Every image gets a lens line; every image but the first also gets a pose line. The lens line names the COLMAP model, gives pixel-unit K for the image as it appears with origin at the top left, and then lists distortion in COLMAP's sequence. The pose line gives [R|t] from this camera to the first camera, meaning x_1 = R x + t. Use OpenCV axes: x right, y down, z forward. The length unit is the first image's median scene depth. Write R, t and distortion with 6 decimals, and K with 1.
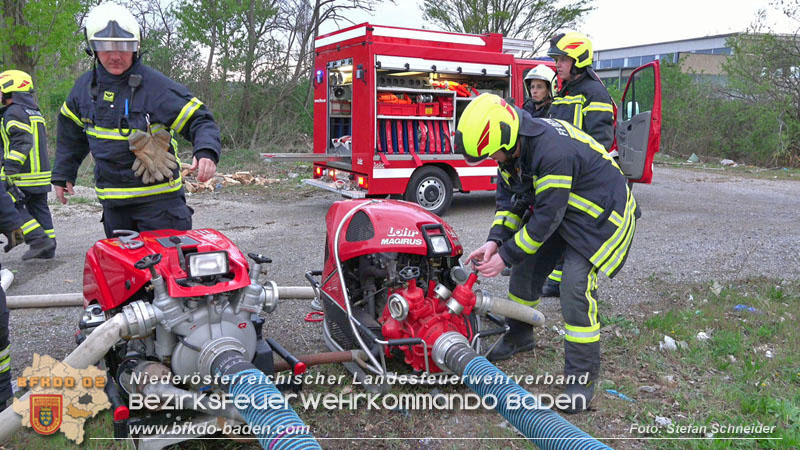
lens RADIAL K [[613.8, 0, 400.2], [0, 613.8, 226.1], [0, 0, 1]] dist [-0.001339, 0.000784]
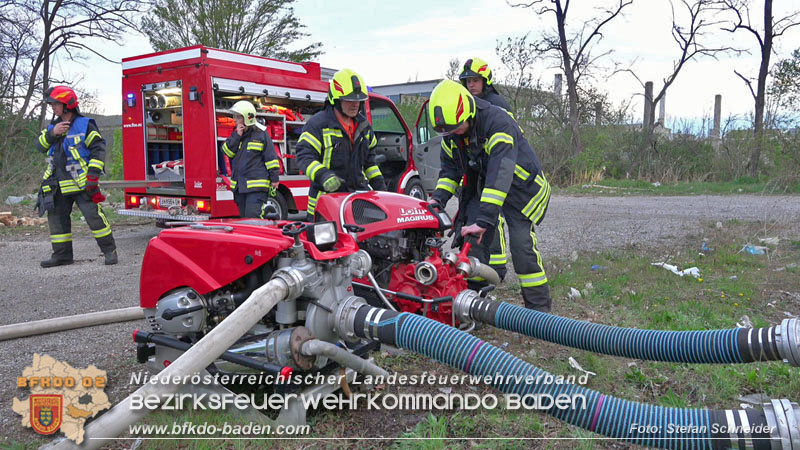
lens RADIAL K [[613.8, 0, 399.7], [0, 613.8, 224.4], [0, 0, 1]] dist [-0.001339, 0.000784]
pose [[0.902244, -0.065371, 0.426243, -0.190864], [0.094027, 0.994483, -0.046511, 0.032018], [-0.420850, 0.082042, 0.903412, -0.010670]]
